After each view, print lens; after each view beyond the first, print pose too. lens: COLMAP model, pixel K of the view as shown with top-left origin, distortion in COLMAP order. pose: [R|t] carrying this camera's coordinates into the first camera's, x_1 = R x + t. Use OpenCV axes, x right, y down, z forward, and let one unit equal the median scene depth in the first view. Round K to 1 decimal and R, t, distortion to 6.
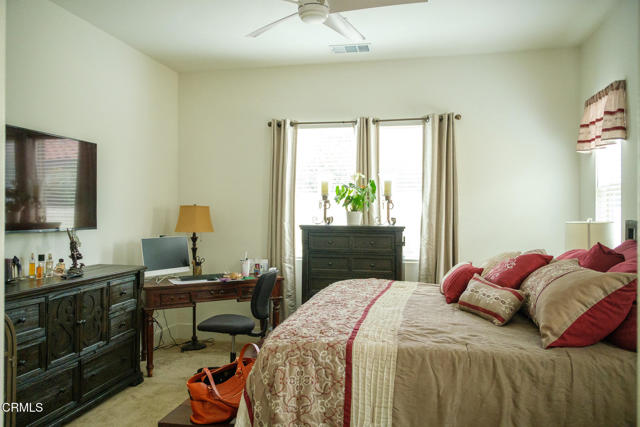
lens RADIAL K [[494.8, 0, 319.4], [0, 494.8, 213.3], [0, 0, 1]] dist [0.014557, -0.002271]
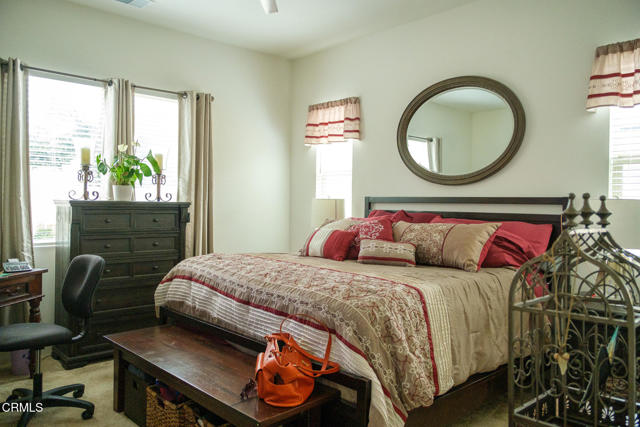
lens RADIAL K [[494.8, 0, 319.6], [0, 494.8, 211.8], [0, 0, 1]] dist [0.014557, -0.002271]
pose [[0.573541, -0.011680, 0.819094, -0.449182], [-0.008208, 0.999766, 0.020003, 0.021944], [-0.819136, -0.018196, 0.573311, 0.207460]]
